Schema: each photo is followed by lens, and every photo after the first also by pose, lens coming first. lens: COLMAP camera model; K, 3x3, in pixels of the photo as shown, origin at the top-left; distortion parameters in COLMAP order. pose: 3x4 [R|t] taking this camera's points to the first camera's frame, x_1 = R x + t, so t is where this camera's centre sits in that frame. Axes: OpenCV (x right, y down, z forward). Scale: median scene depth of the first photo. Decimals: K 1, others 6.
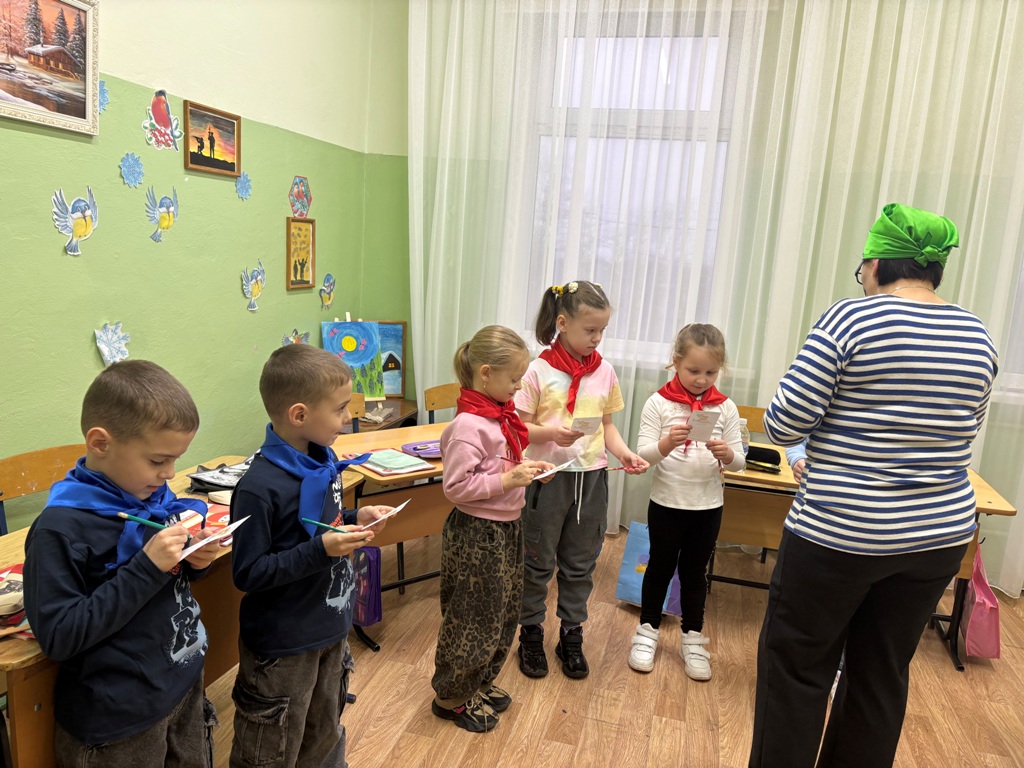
lens RADIAL K [[763.4, 0, 512.0], [0, 763.4, 384.0], [0, 0, 1]] dist [0.007485, -0.012361]
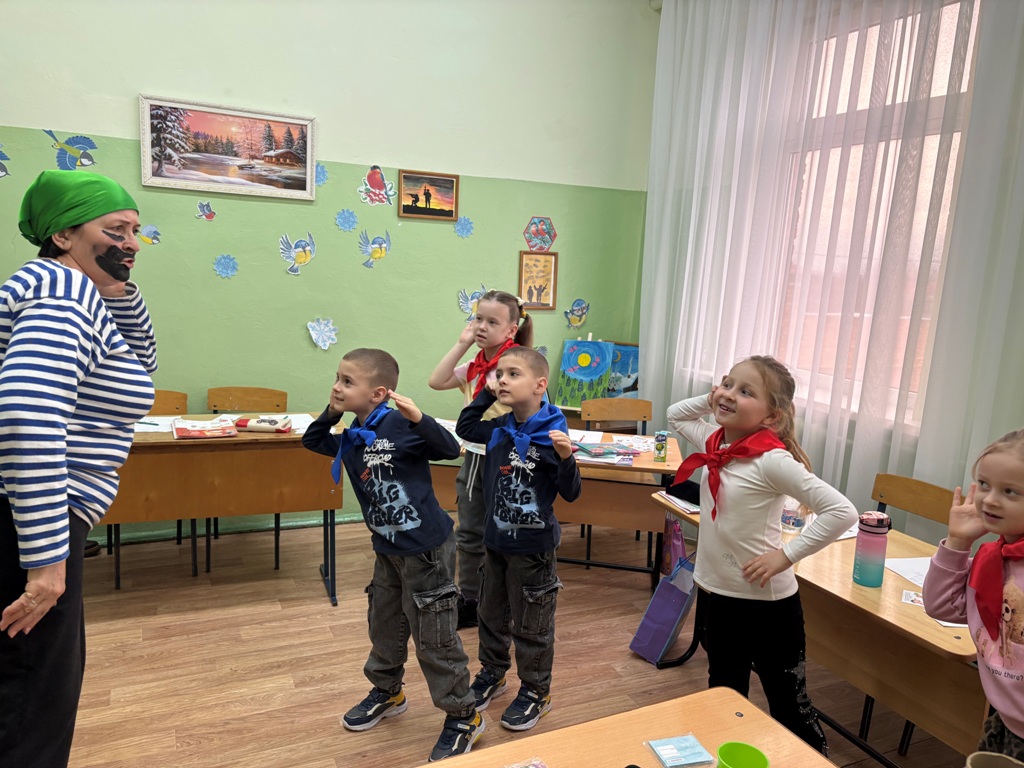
lens RADIAL K [[767.2, 0, 519.4], [0, 767.2, 392.1], [0, 0, 1]] dist [0.008383, 0.002924]
pose [[0.655027, 0.097825, -0.749247, 0.795871], [-0.140452, 0.990066, 0.006478, 0.000770], [0.742437, 0.100990, 0.662260, 0.241531]]
